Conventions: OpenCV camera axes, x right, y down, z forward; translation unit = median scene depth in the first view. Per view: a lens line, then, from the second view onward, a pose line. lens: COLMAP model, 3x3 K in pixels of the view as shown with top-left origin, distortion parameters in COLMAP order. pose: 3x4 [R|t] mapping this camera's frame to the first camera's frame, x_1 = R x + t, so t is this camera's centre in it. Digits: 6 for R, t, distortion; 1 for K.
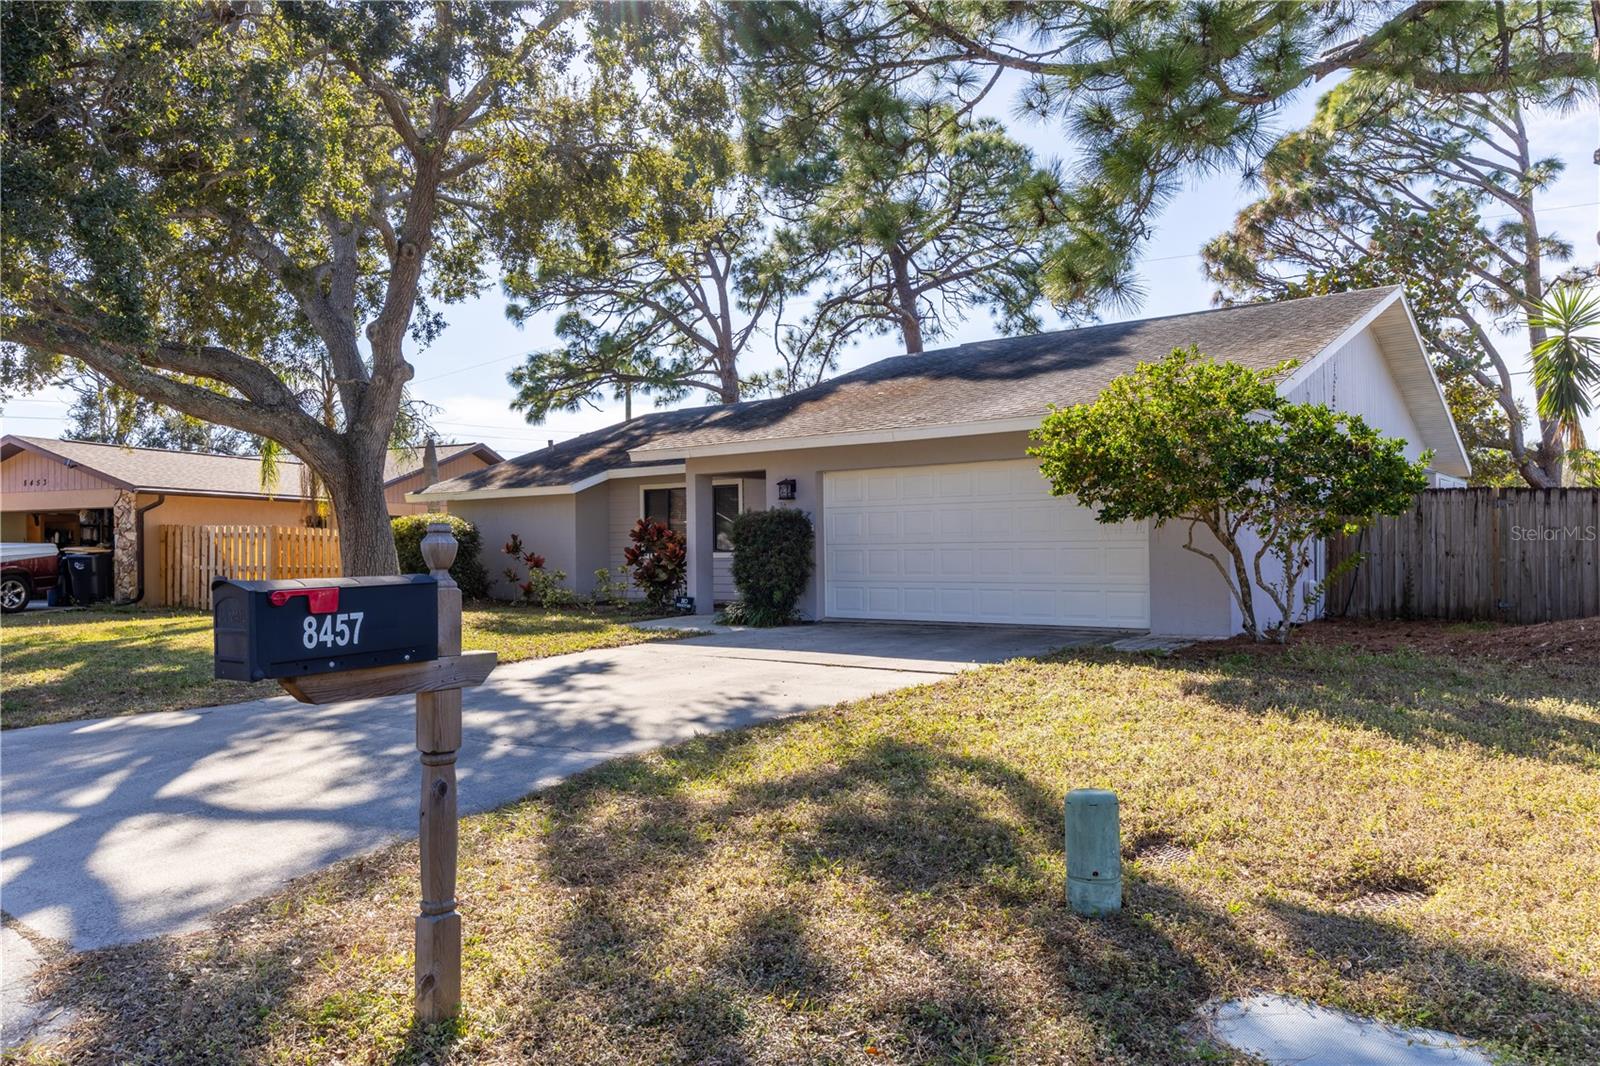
lens RADIAL K [[1134.4, 0, 799.8], [0, 1134.4, 541.7], [0, 0, 1]] dist [0.001195, -0.003375]
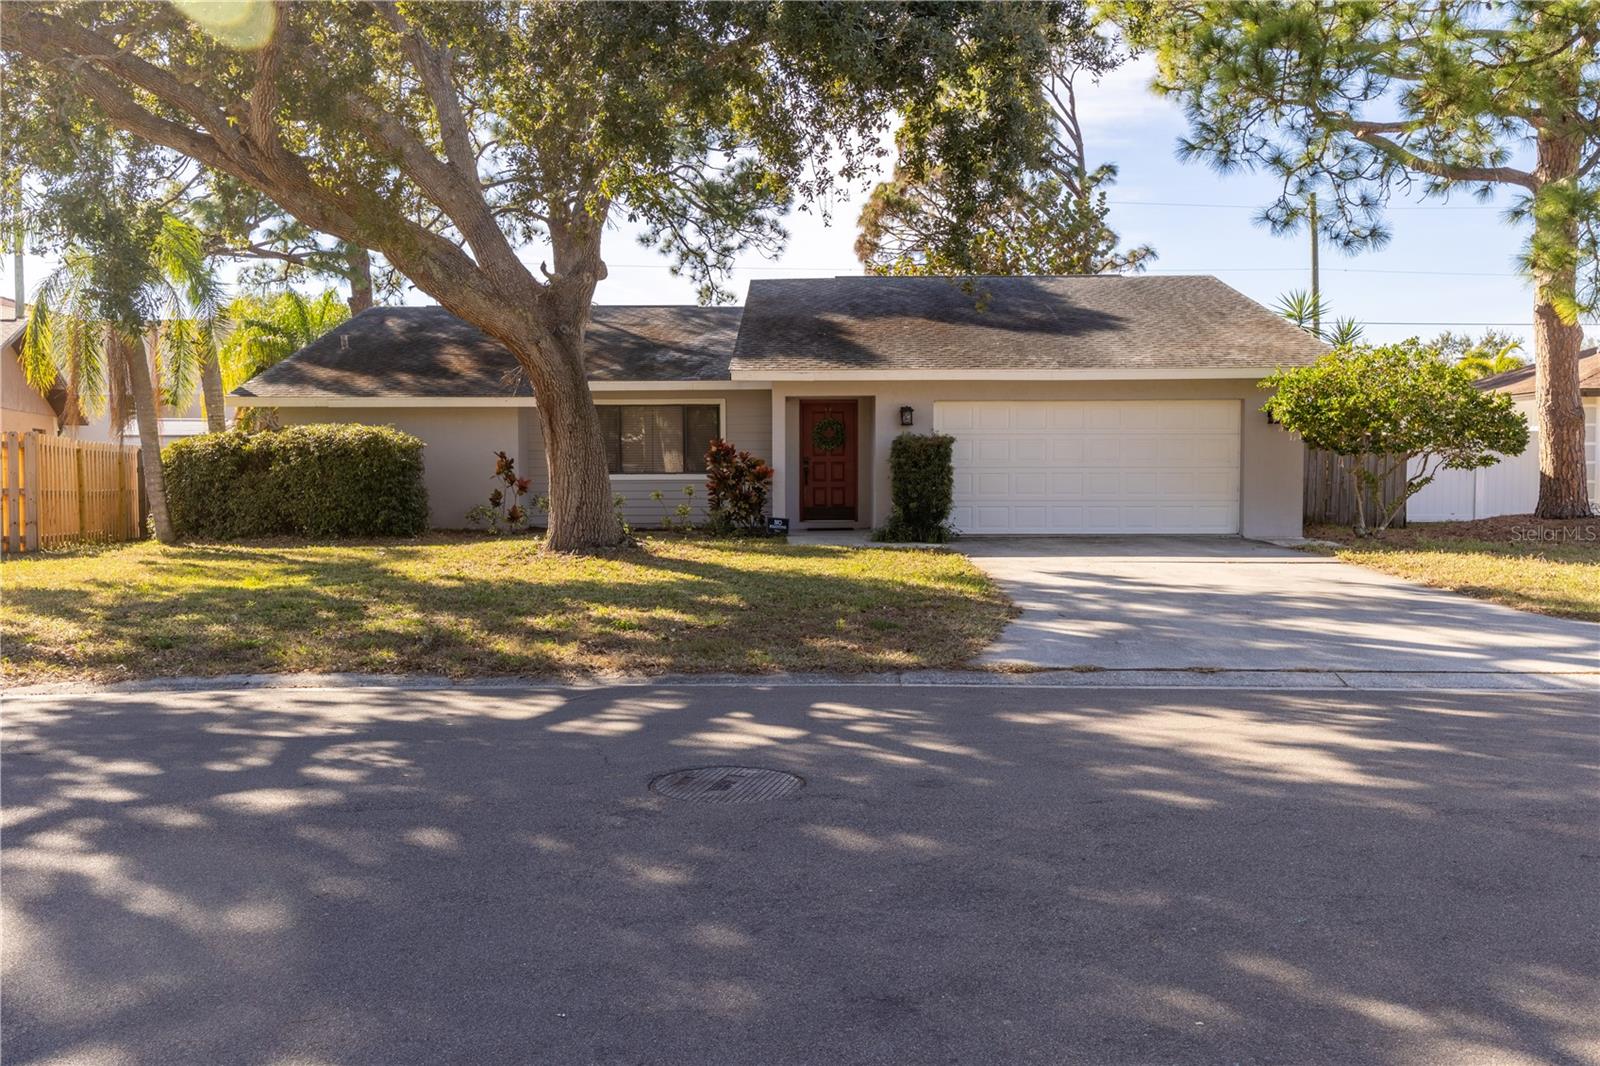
lens RADIAL K [[1332.9, 0, 798.6], [0, 1332.9, 533.3], [0, 0, 1]] dist [0.016171, 0.002174]
pose [[0.777733, -0.021381, 0.628231, -0.602913], [-0.011999, 0.998734, 0.048844, 0.002705], [-0.628480, -0.045526, 0.776492, 0.051095]]
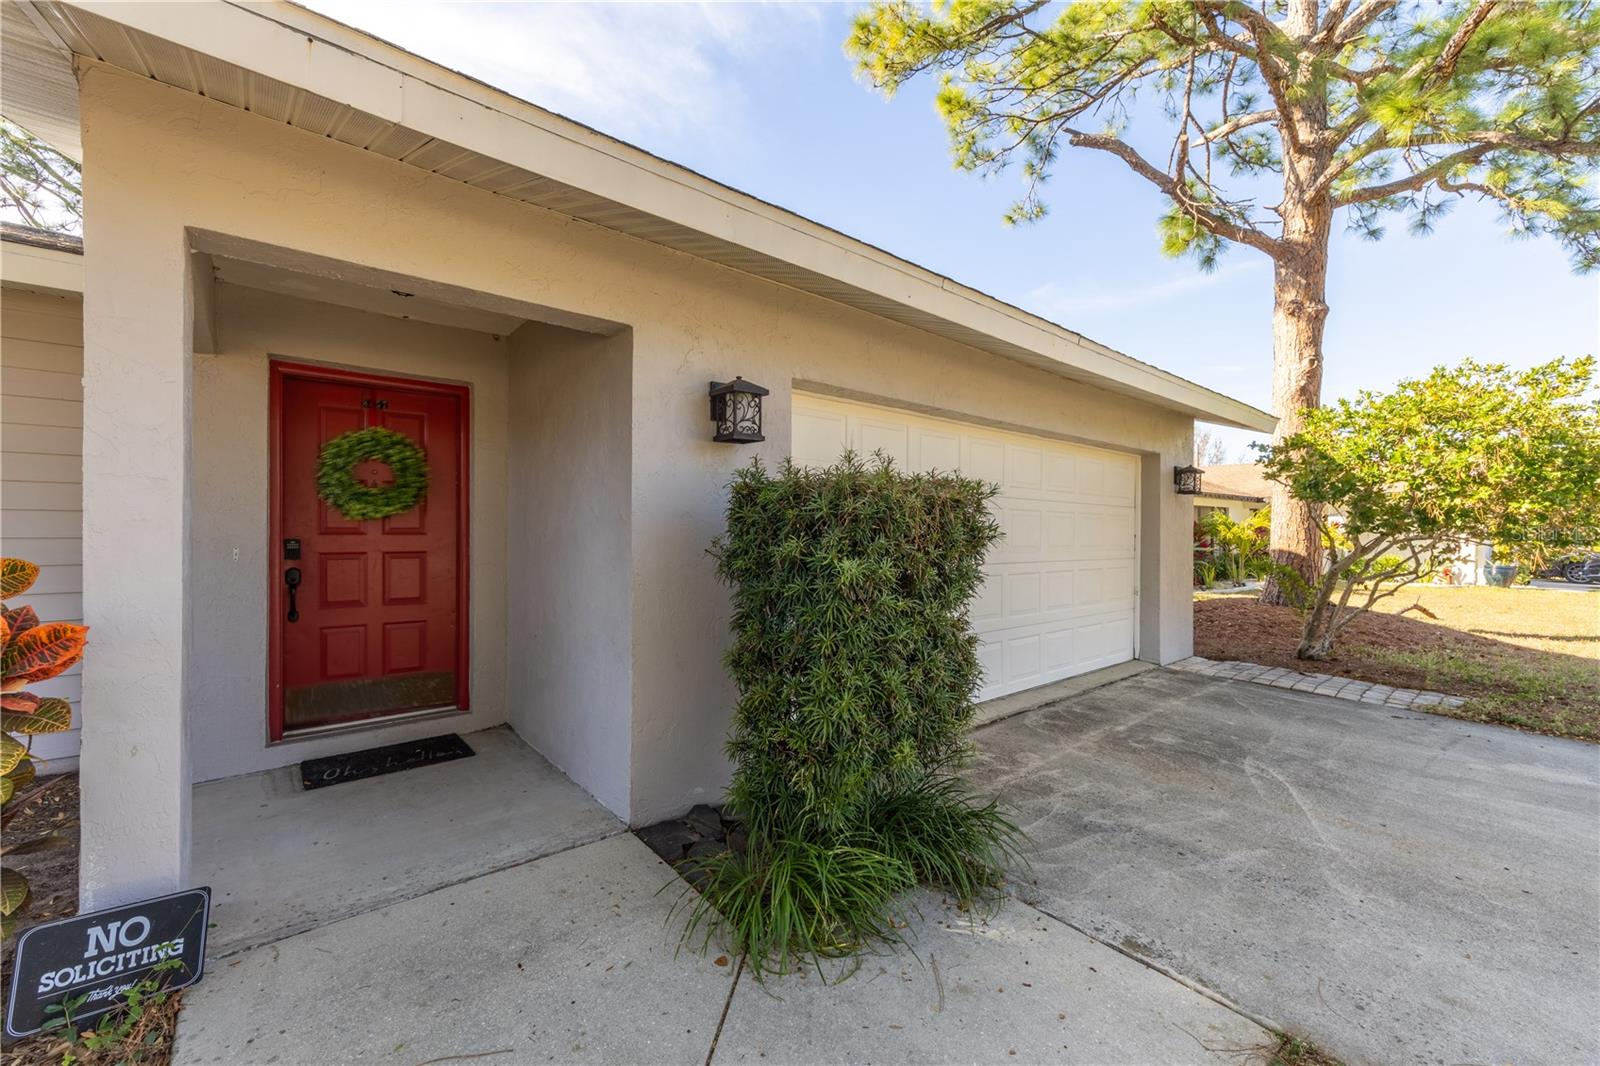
lens RADIAL K [[646.8, 0, 805.8], [0, 646.8, 535.8], [0, 0, 1]] dist [0.003257, 0.000409]
pose [[0.170245, 0.010512, 0.985346, -0.133078], [-0.017122, 0.999824, -0.007708, -0.006158], [-0.985253, -0.015558, 0.170395, 0.633204]]
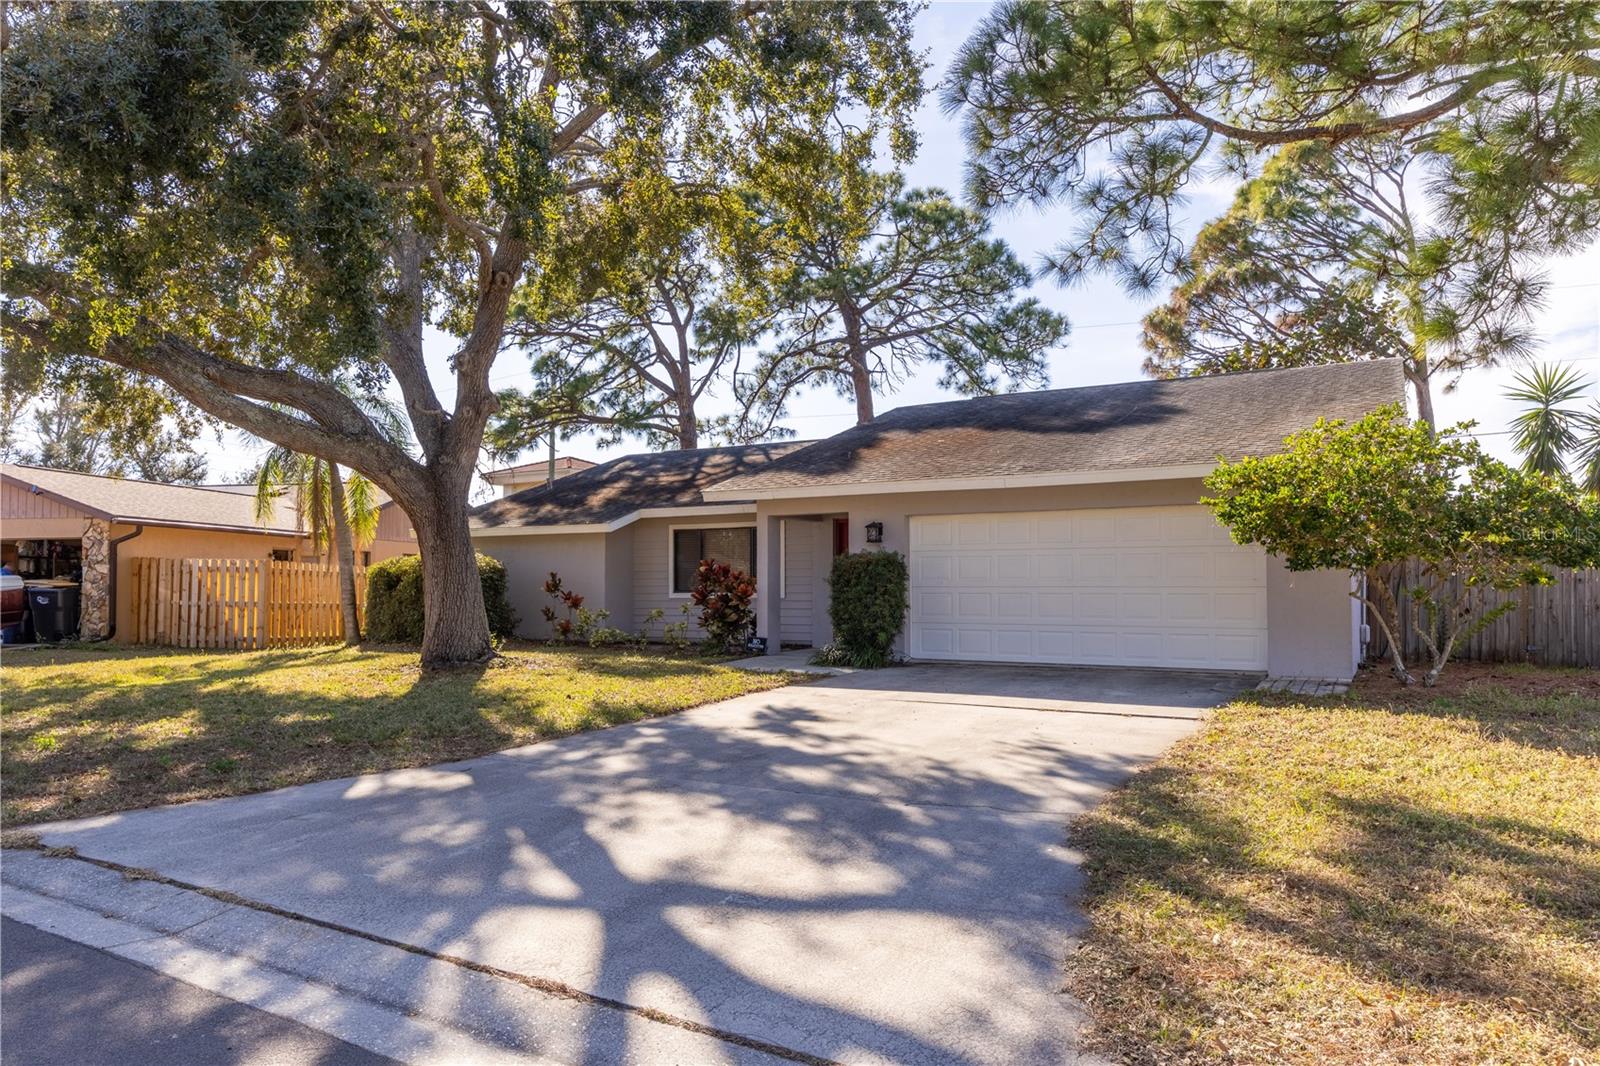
lens RADIAL K [[1058.7, 0, 783.8], [0, 1058.7, 557.0], [0, 0, 1]] dist [0.002335, -0.000700]
pose [[0.989392, 0.014463, 0.144545, -0.156462], [-0.011257, 0.999673, -0.022967, -0.000830], [-0.144830, 0.021096, 0.989232, 0.050331]]
